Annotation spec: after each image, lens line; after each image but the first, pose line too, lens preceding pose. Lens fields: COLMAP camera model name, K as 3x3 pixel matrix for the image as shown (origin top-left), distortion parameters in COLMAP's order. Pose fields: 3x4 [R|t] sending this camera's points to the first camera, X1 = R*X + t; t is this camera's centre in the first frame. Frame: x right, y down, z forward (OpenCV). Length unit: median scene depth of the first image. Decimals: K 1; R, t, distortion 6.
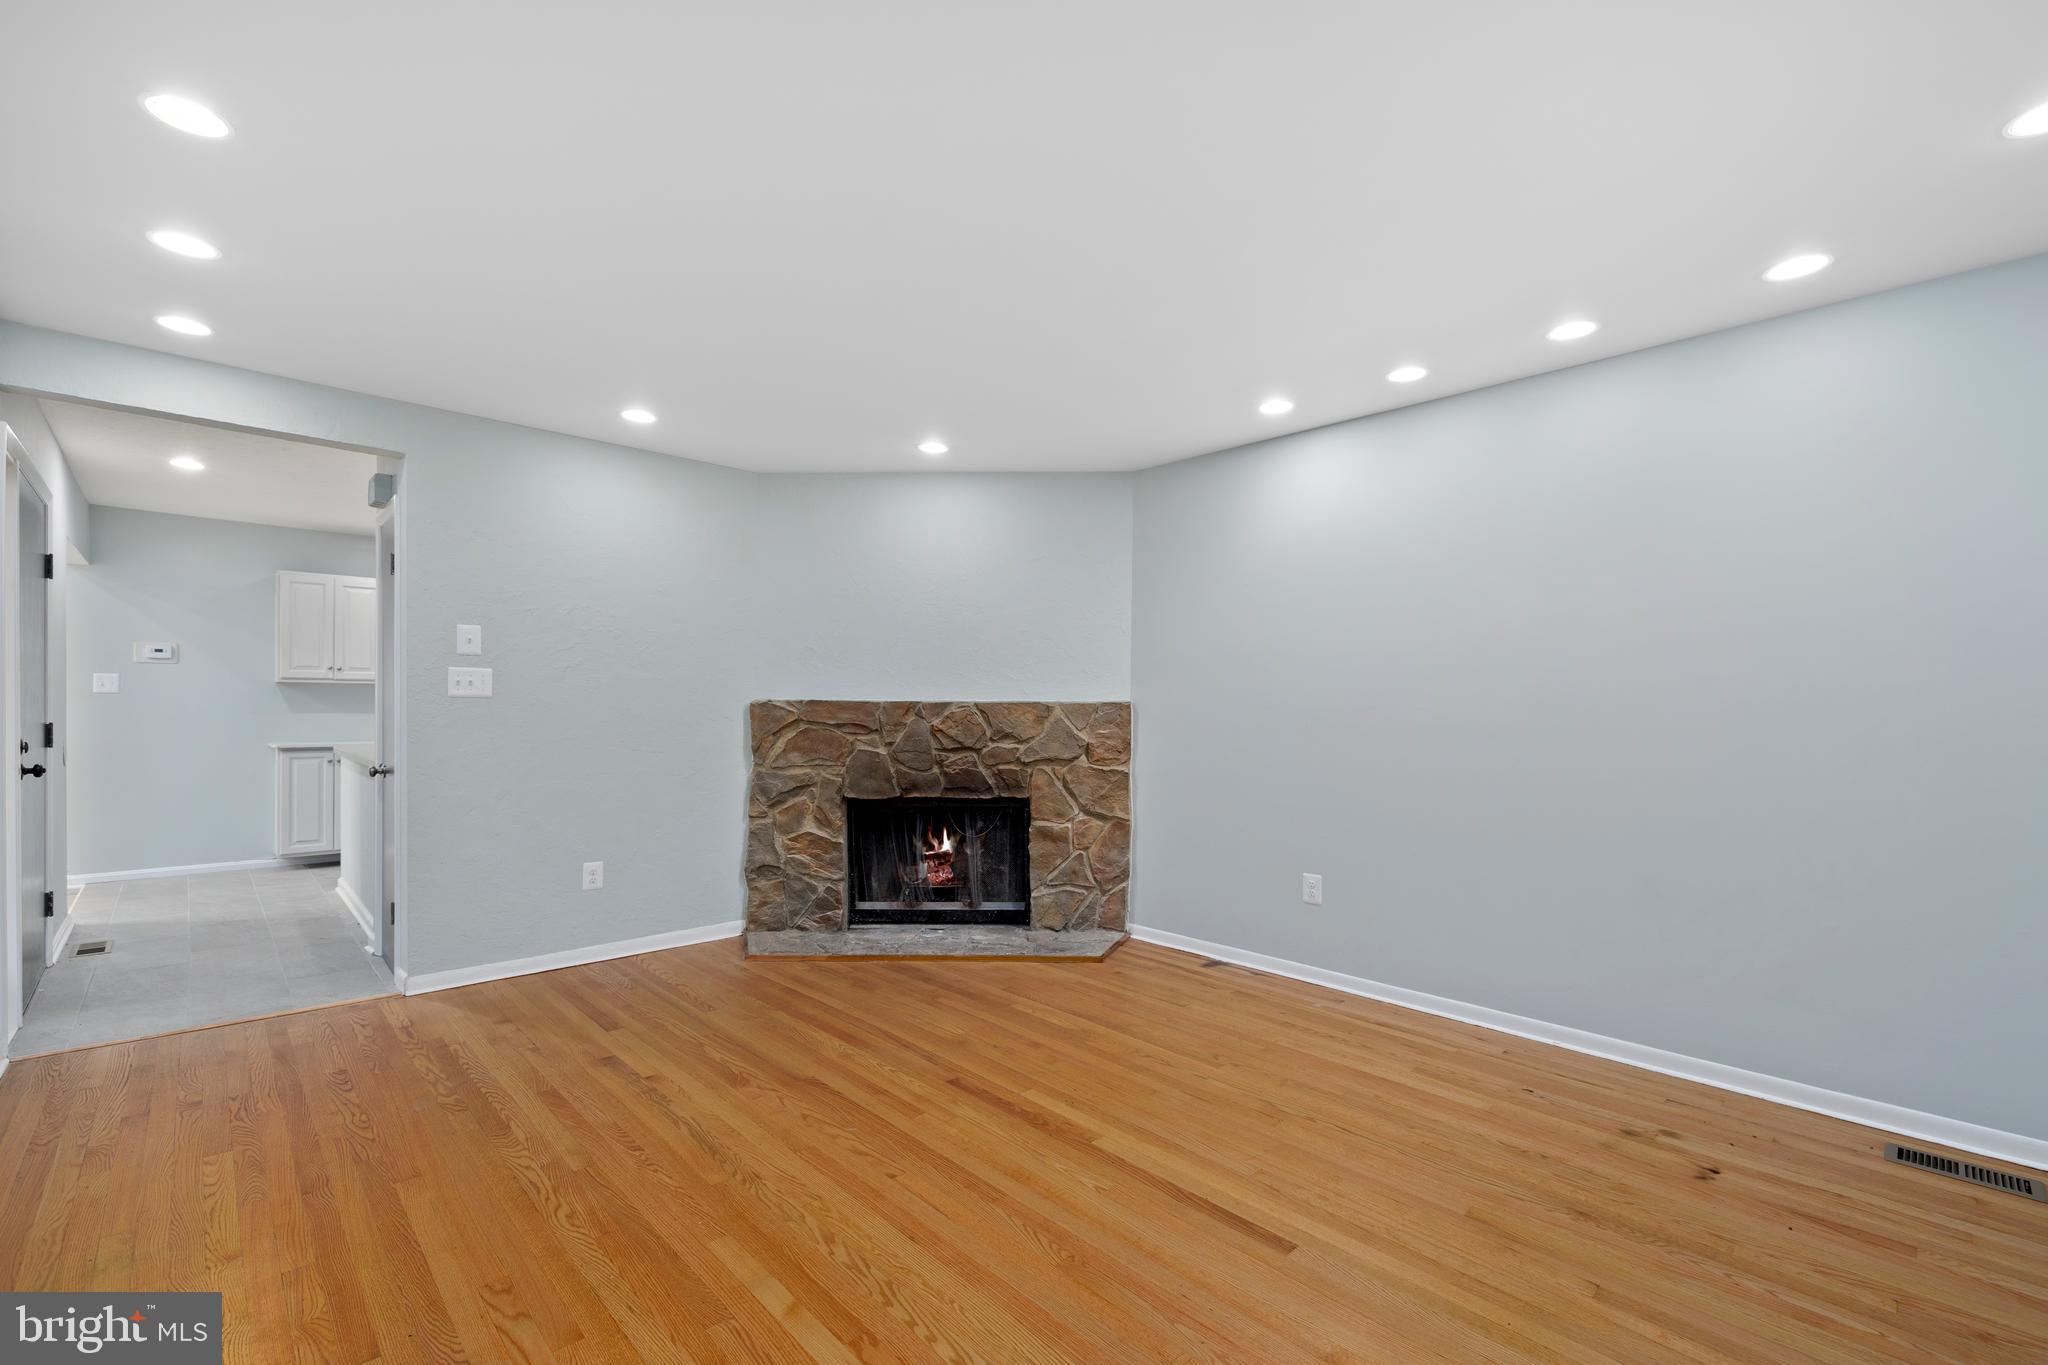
lens RADIAL K [[873.7, 0, 1031.8], [0, 873.7, 698.8], [0, 0, 1]] dist [-0.002205, -0.000427]
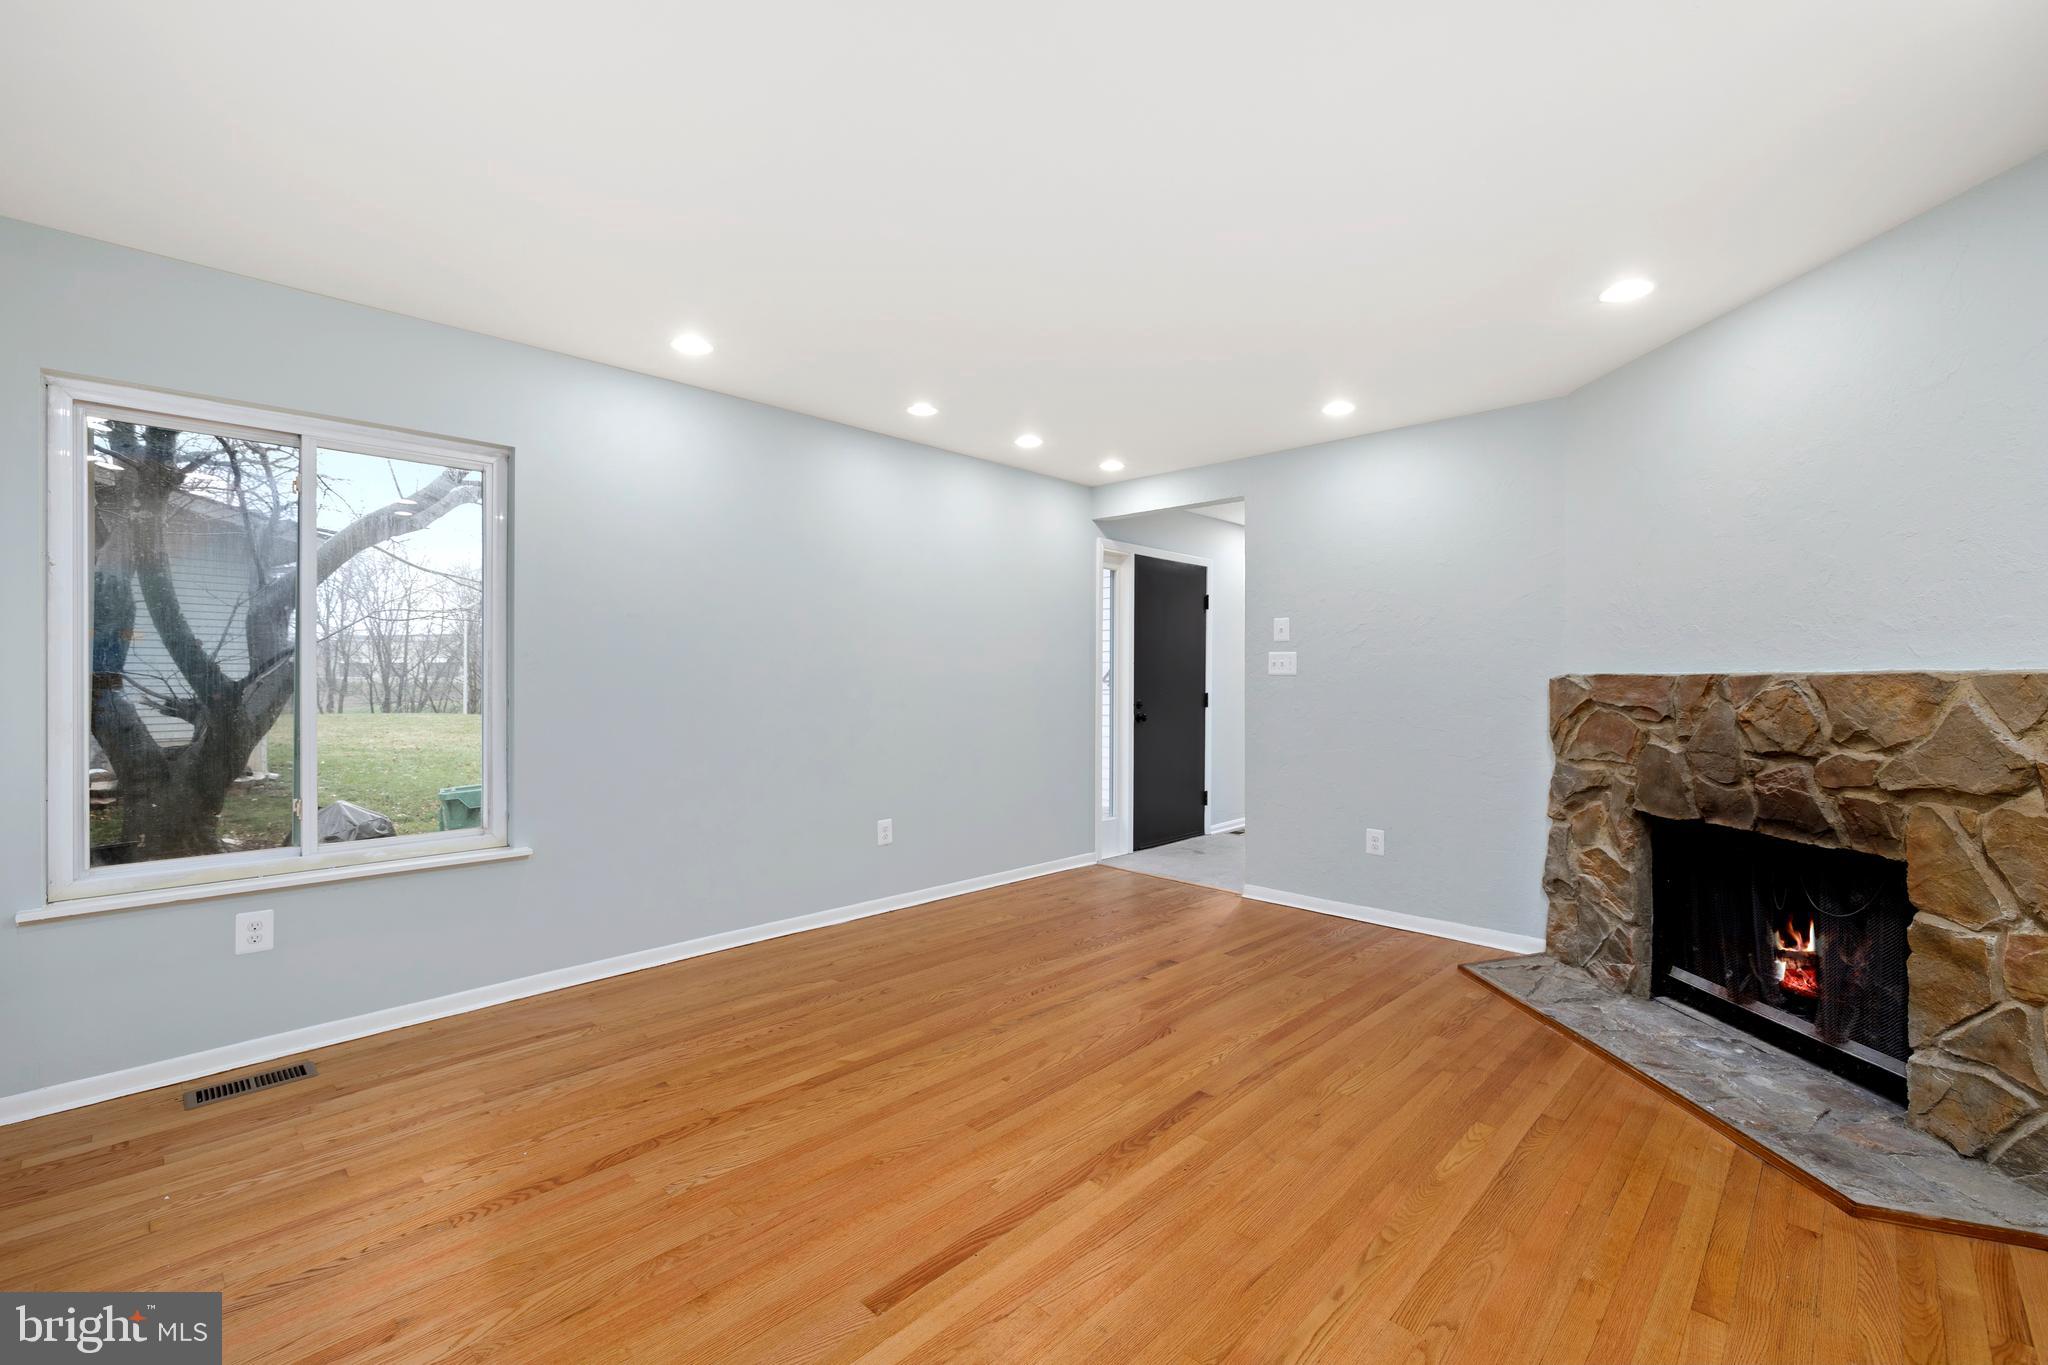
lens RADIAL K [[873.7, 0, 1006.7], [0, 873.7, 677.4], [0, 0, 1]] dist [-0.002205, -0.000427]
pose [[0.021117, -0.008871, -0.999738, 0.491396], [0.005380, 0.999947, -0.008759, 0.008029], [0.999763, -0.005194, 0.021163, 0.472105]]
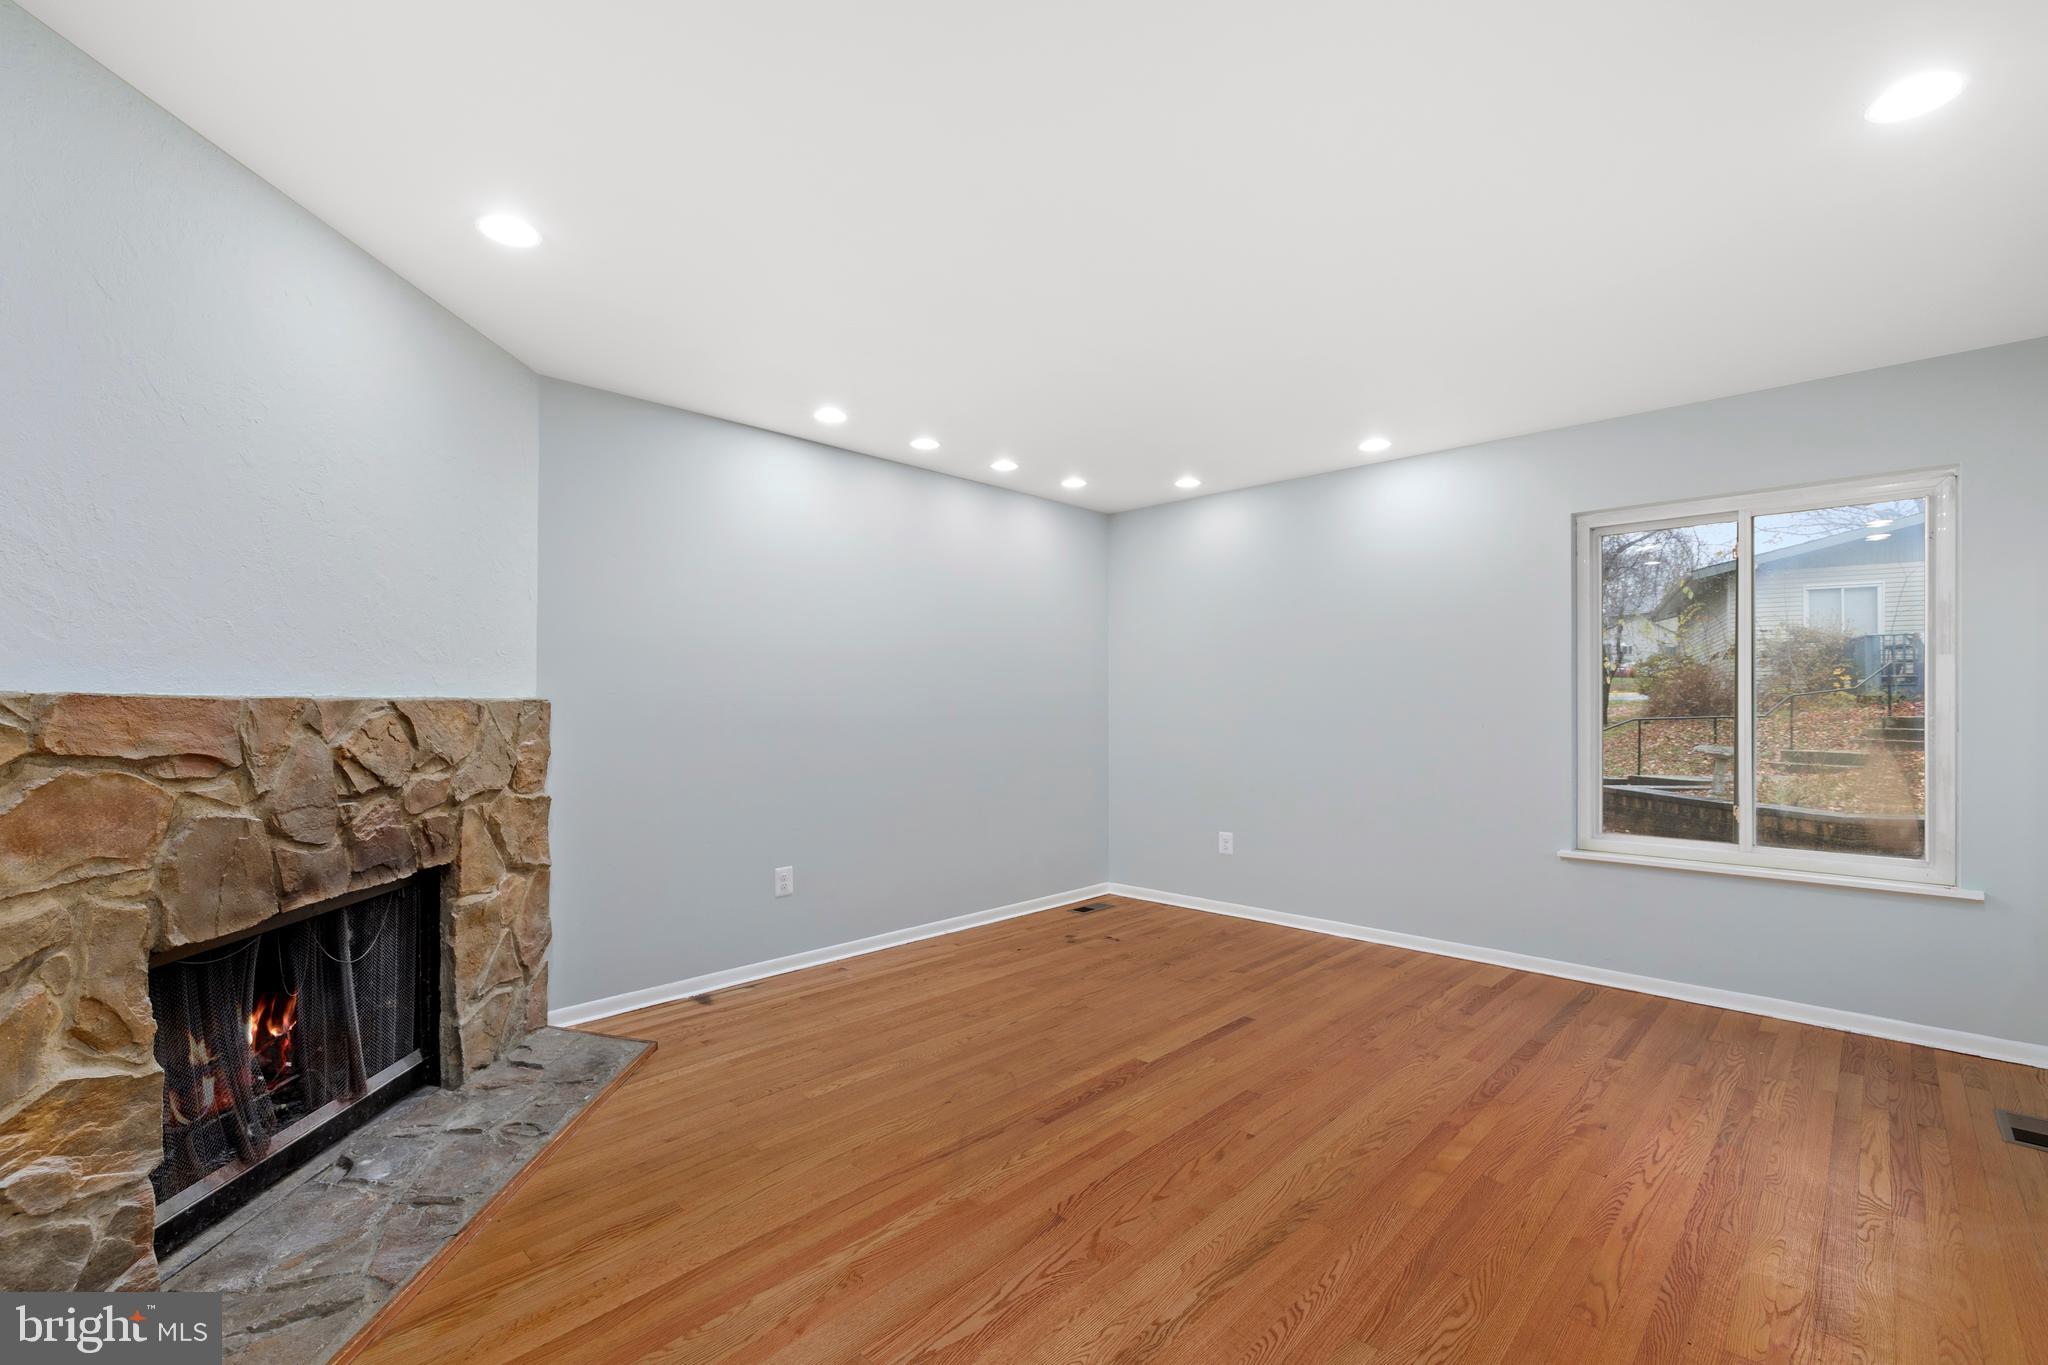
lens RADIAL K [[873.7, 0, 1006.3], [0, 873.7, 690.1], [0, 0, 1]] dist [-0.002205, -0.000427]
pose [[-0.019484, 0.010321, 0.999757, -0.604085], [-0.006101, 0.999927, -0.010442, 0.001124], [-0.999792, -0.006303, -0.019419, 0.641541]]
